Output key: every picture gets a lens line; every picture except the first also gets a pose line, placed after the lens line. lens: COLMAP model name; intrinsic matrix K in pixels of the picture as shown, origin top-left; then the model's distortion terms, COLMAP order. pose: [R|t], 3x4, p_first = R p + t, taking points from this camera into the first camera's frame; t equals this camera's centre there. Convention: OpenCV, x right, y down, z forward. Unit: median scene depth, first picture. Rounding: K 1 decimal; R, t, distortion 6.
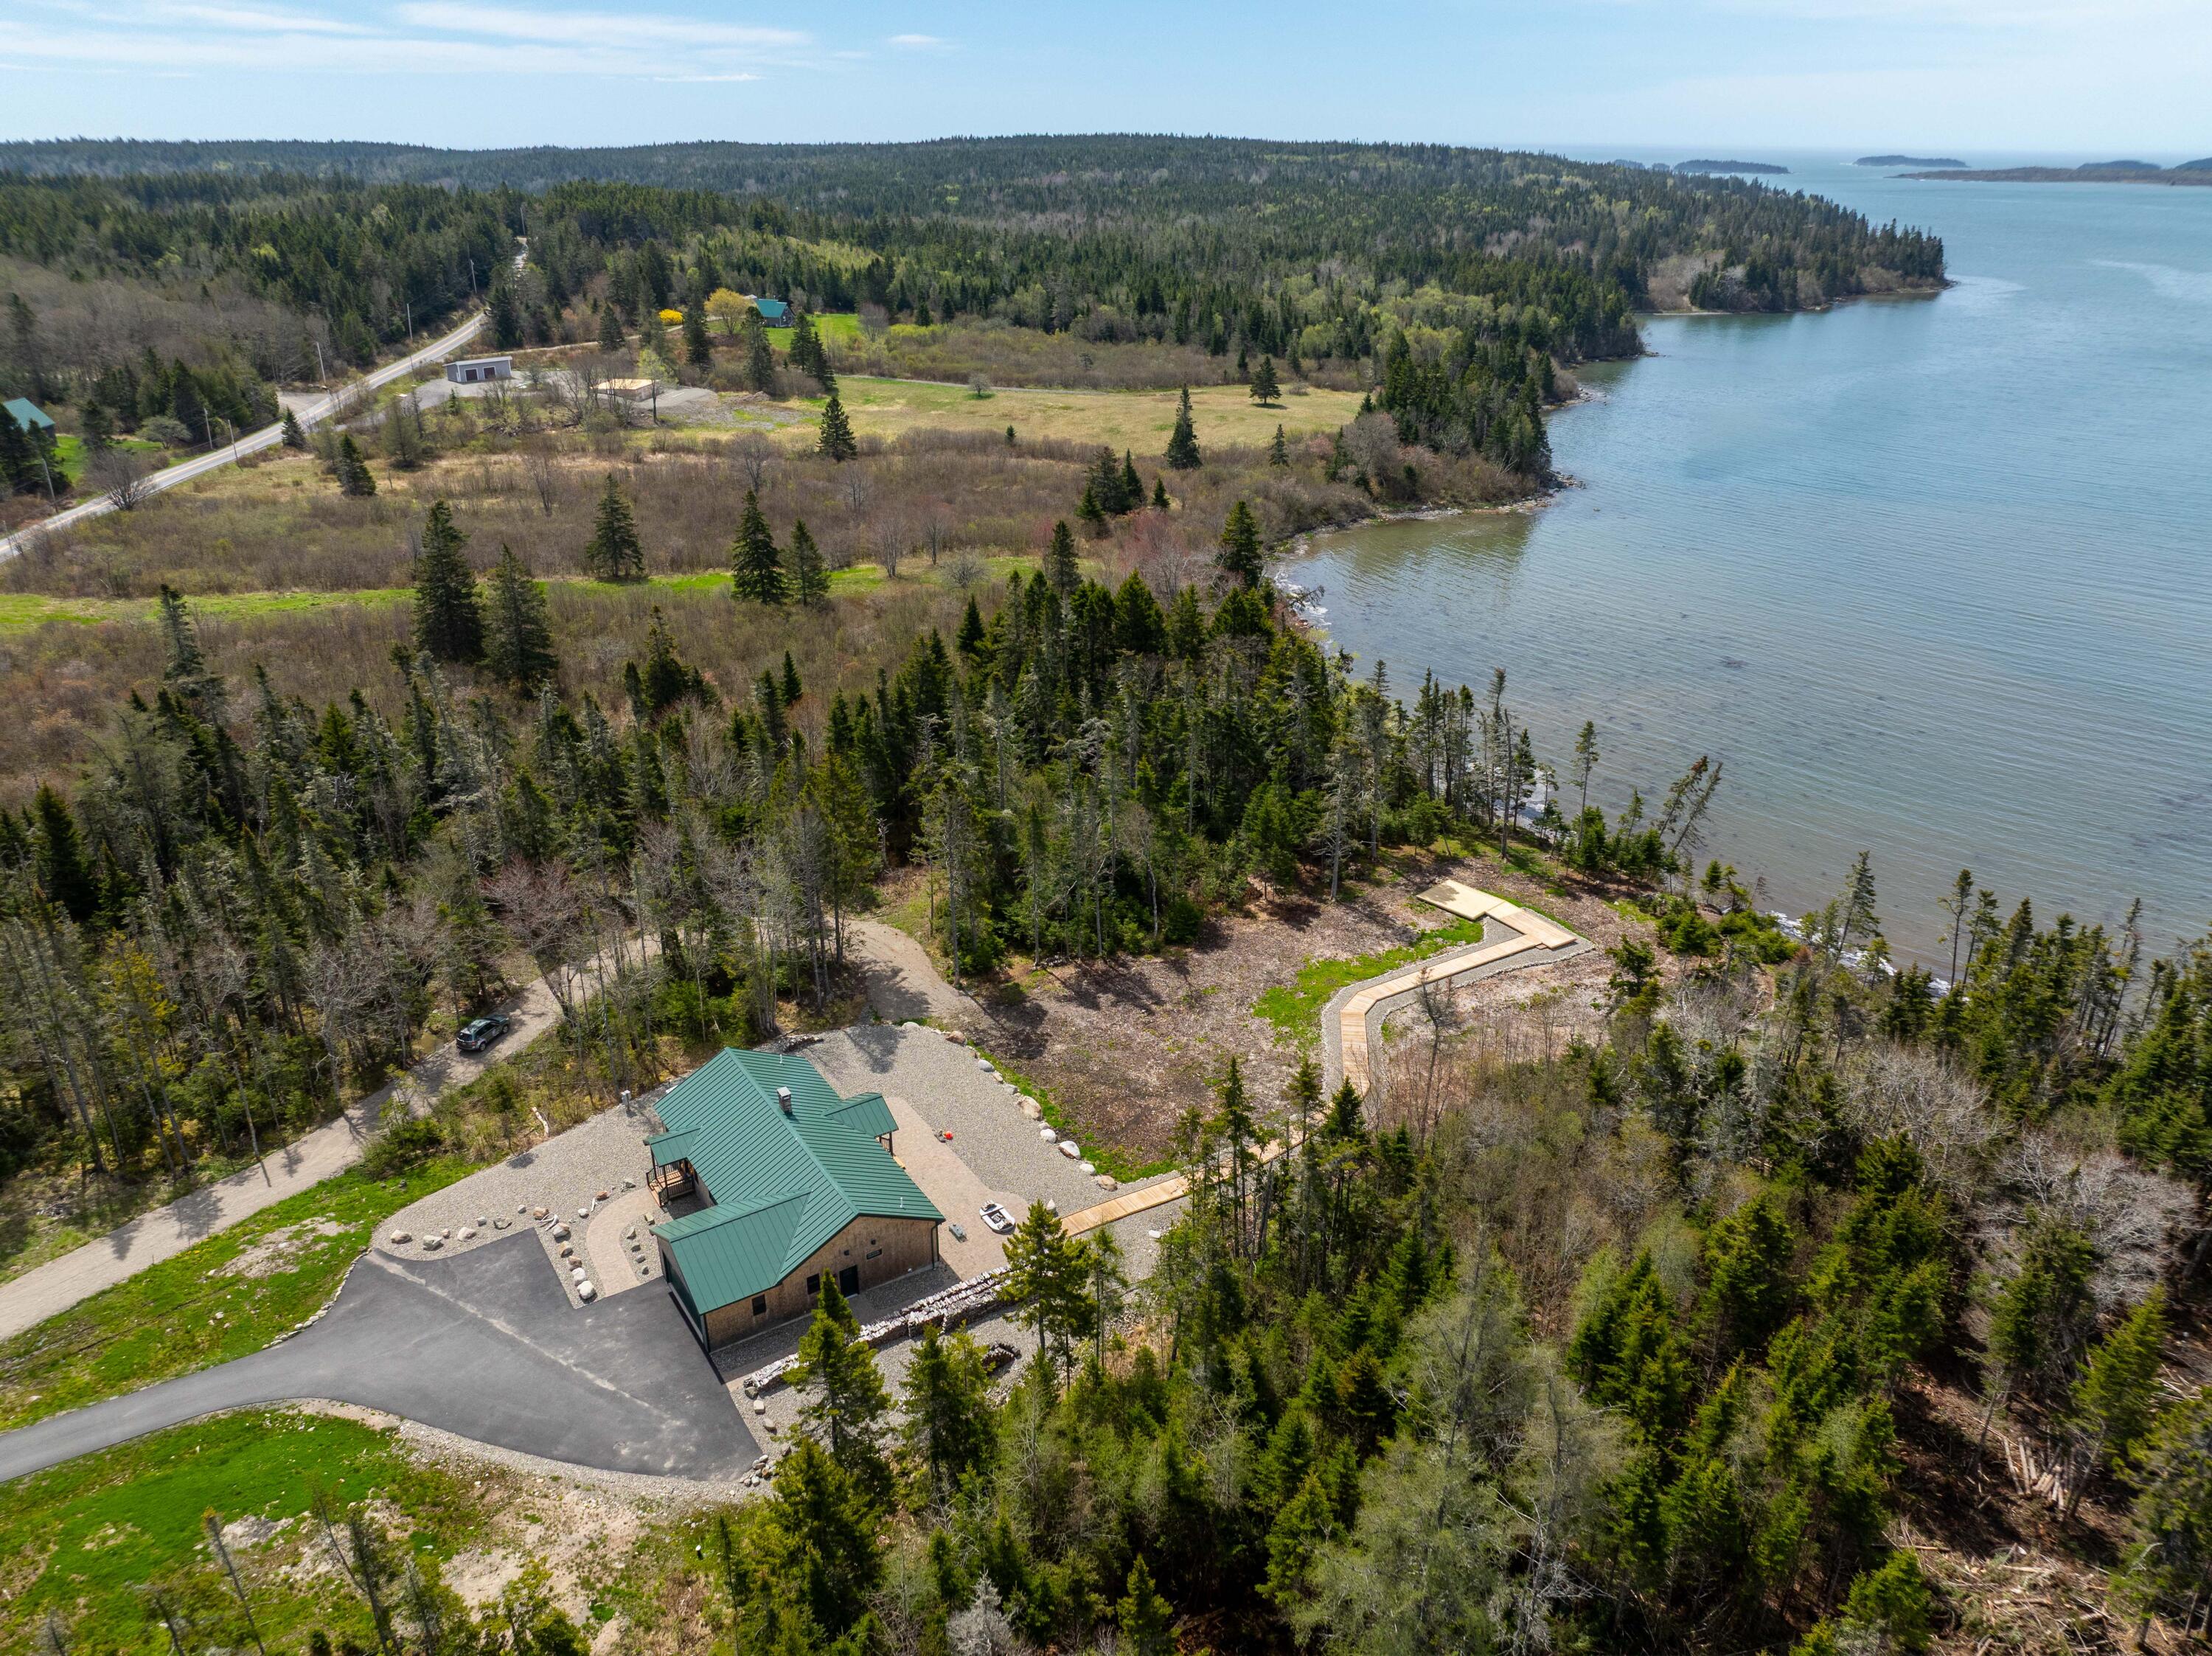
lens RADIAL K [[1558.2, 0, 1106.0], [0, 1558.2, 828.0], [0, 0, 1]] dist [-0.039369, 0.001579]
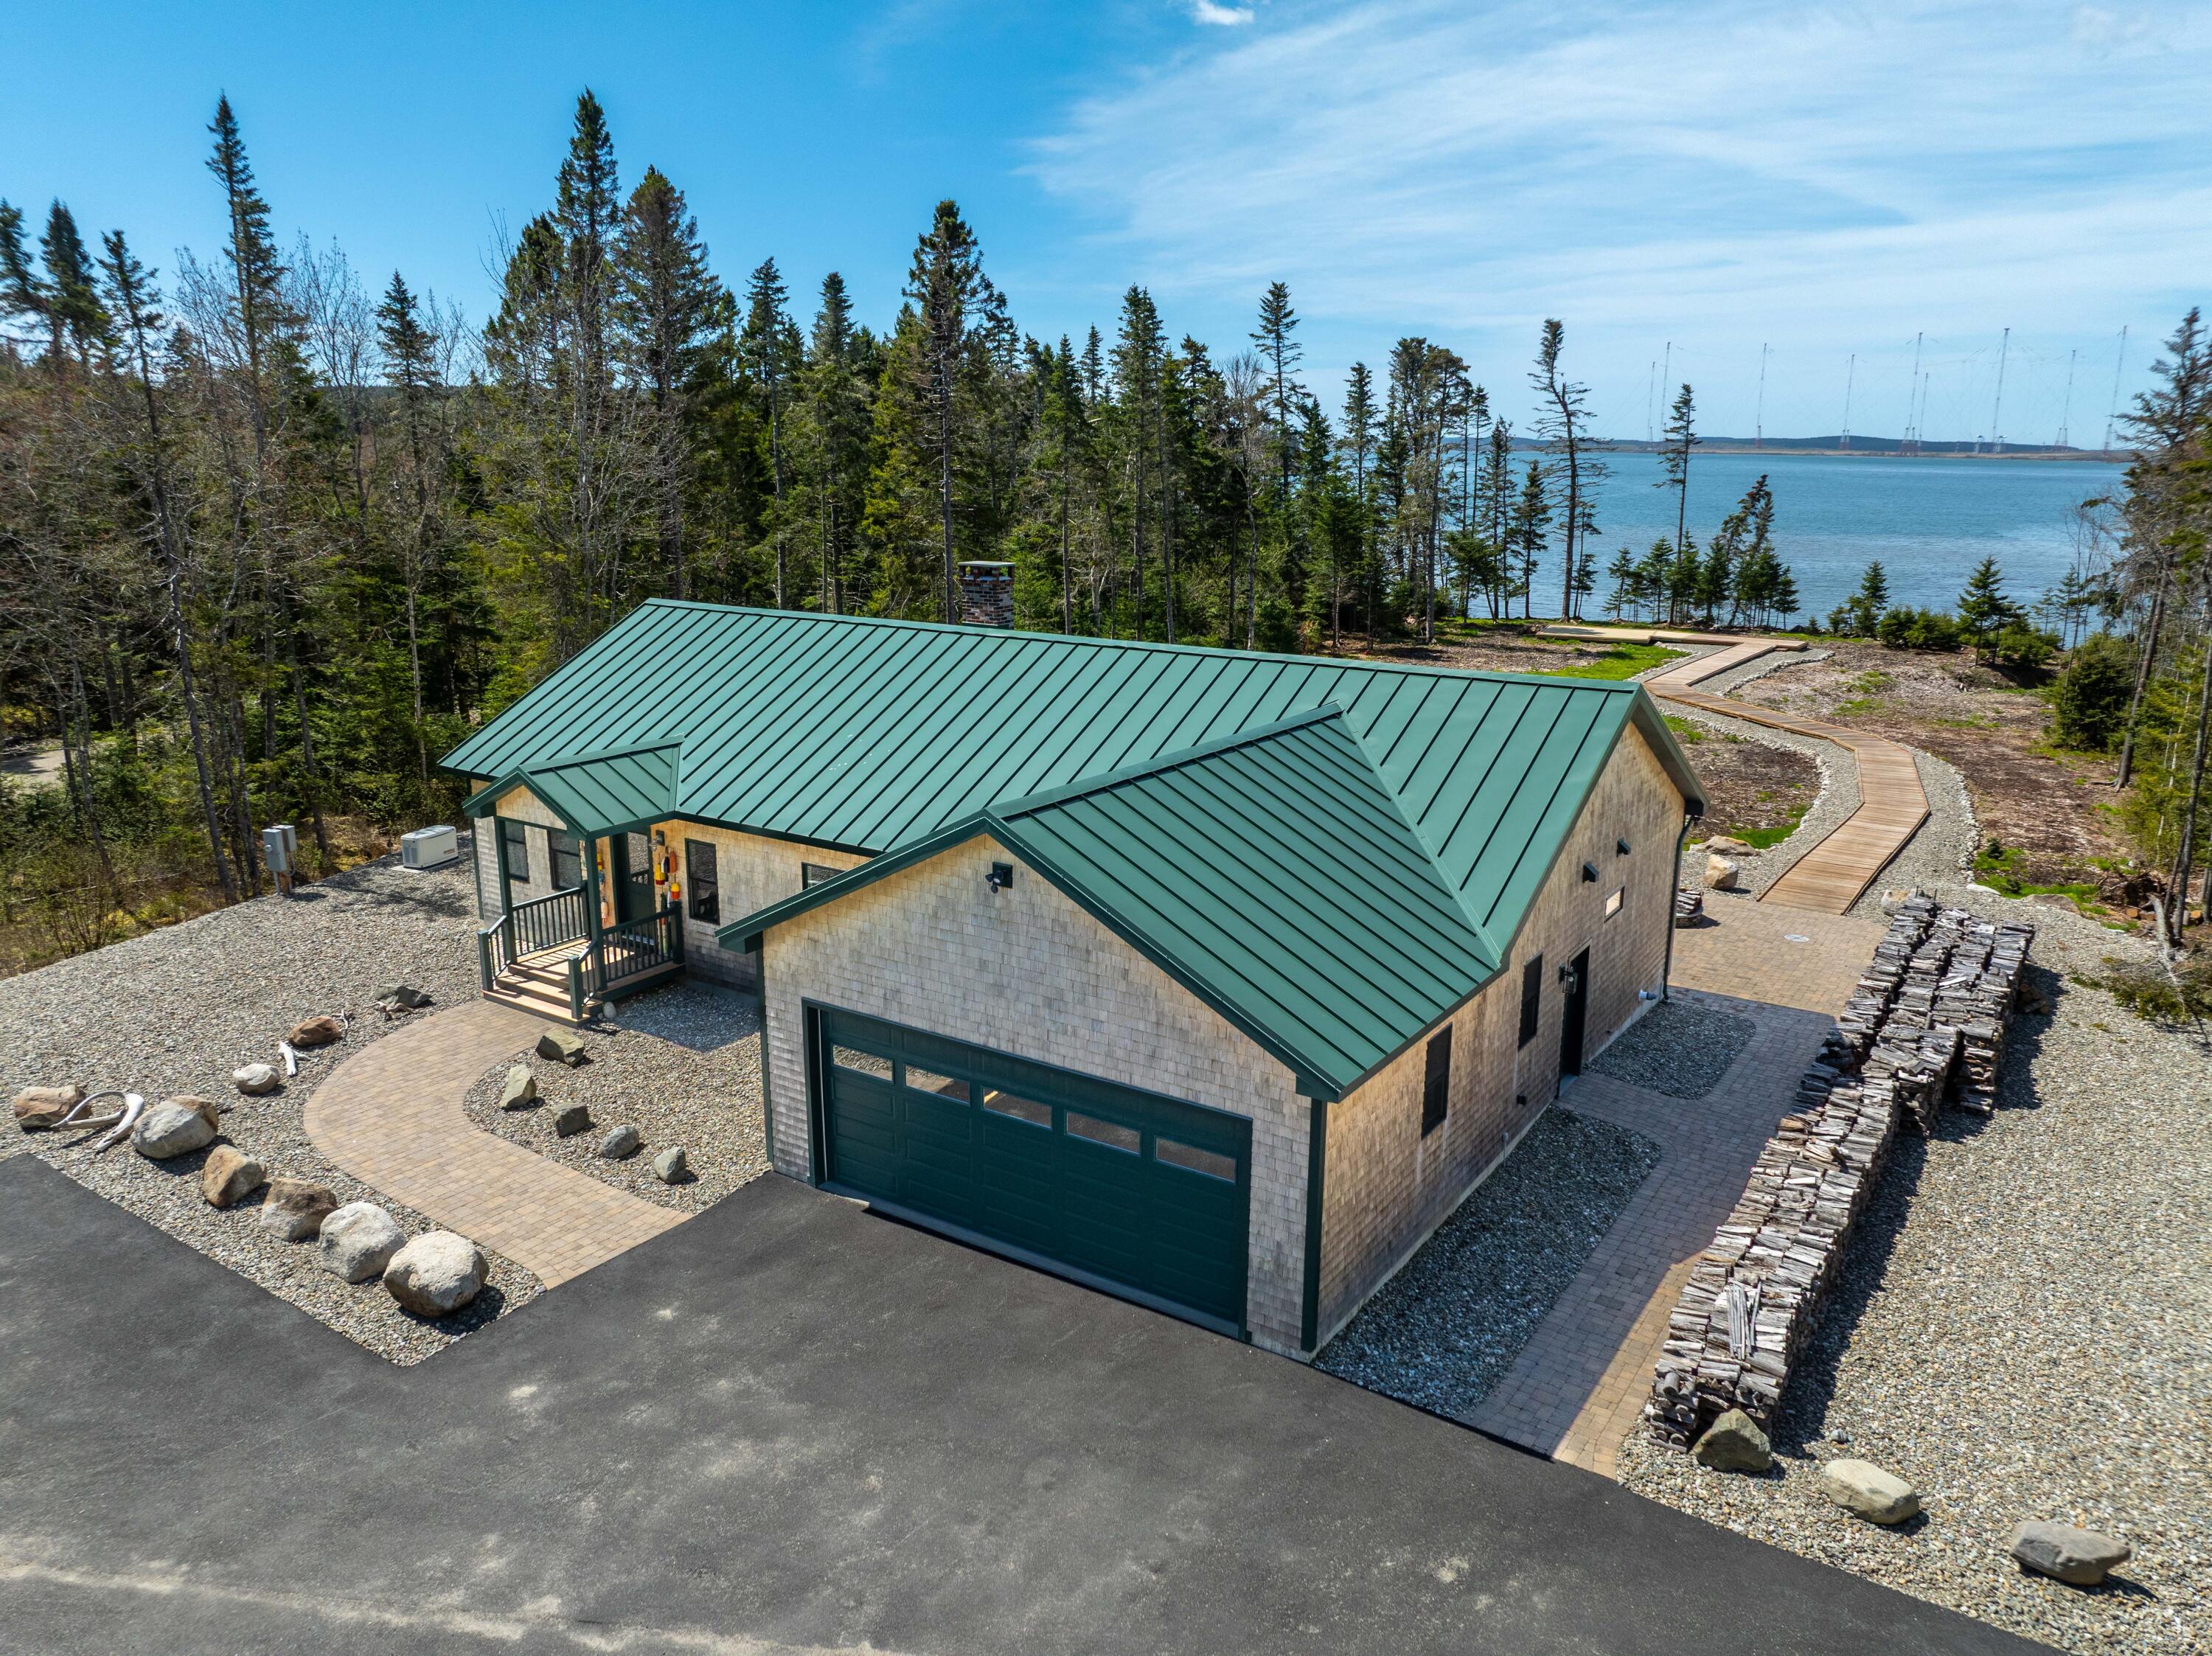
lens RADIAL K [[1558.2, 0, 1106.0], [0, 1558.2, 828.0], [0, 0, 1]] dist [-0.039369, 0.001579]
pose [[0.918913, -0.093431, 0.383235, -0.246352], [0.157532, 0.977627, -0.139386, 0.213939], [-0.361638, 0.188455, 0.913073, 0.590493]]
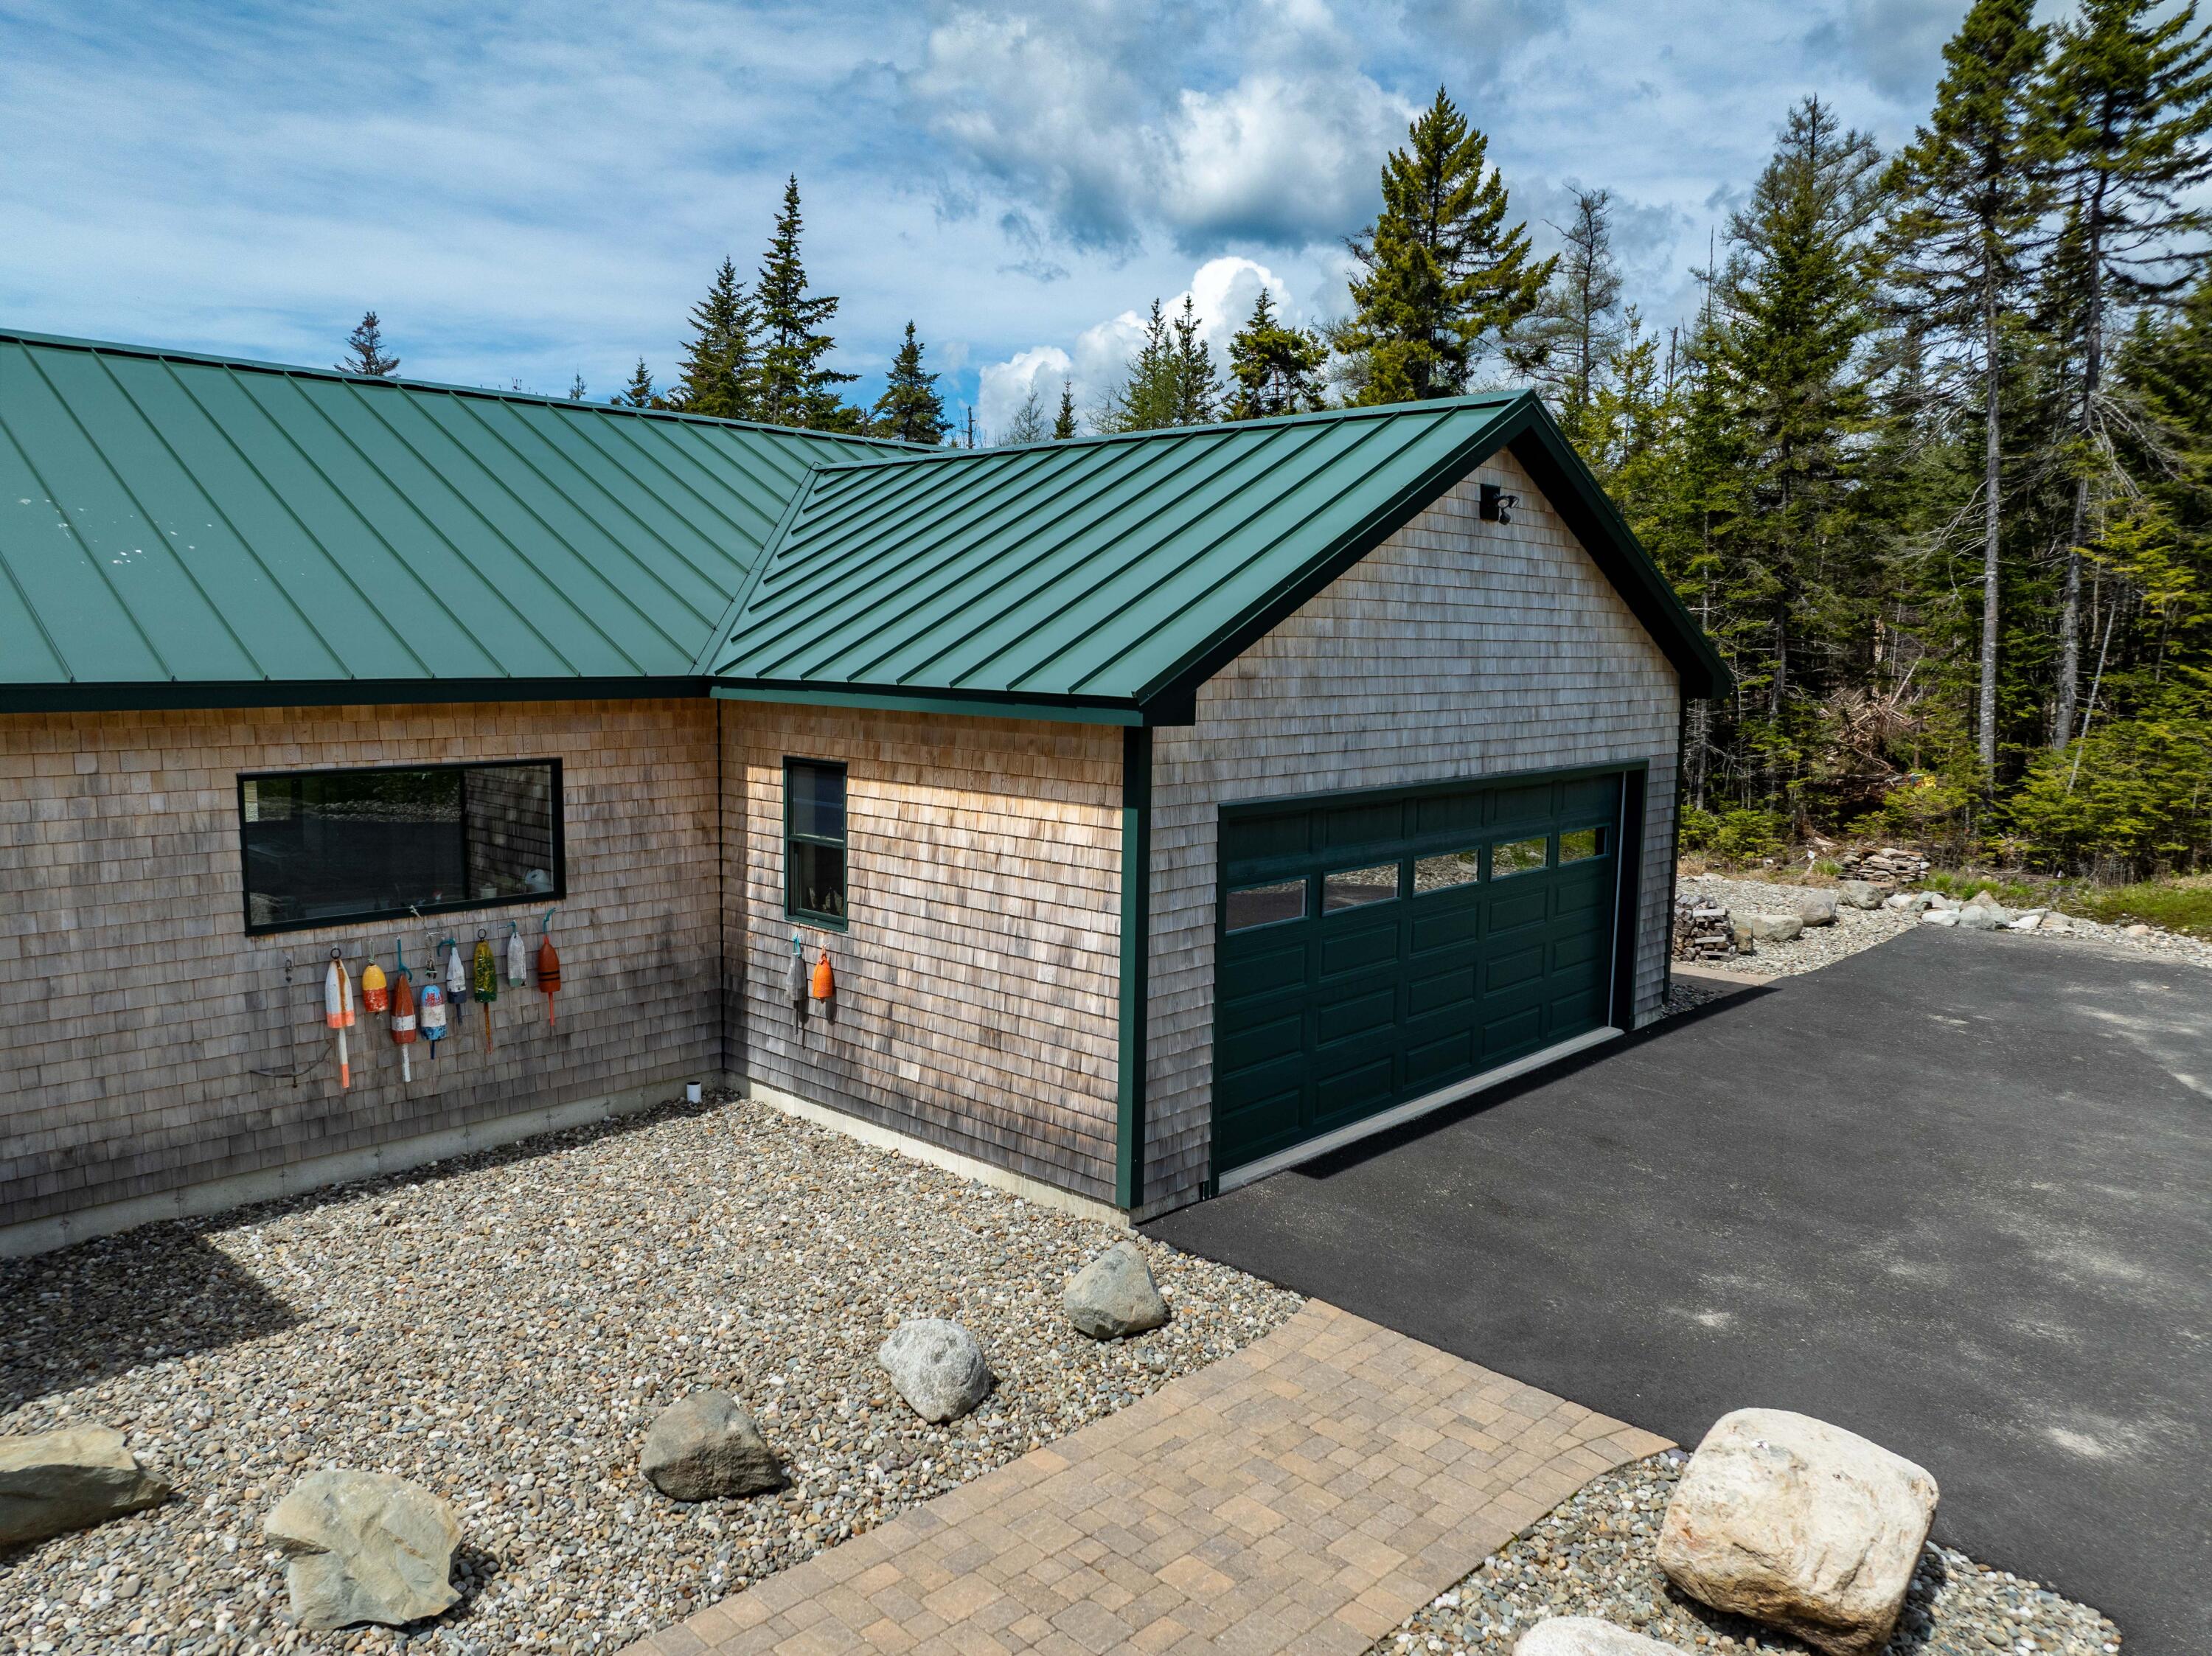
lens RADIAL K [[1548.7, 0, 1106.0], [0, 1548.7, 828.0], [0, 0, 1]] dist [-0.036148, 0.004663]
pose [[-0.238606, -0.131370, 0.962190, -0.291577], [0.373591, 0.902138, 0.215815, 0.185332], [-0.896380, 0.410961, -0.166177, 0.770840]]
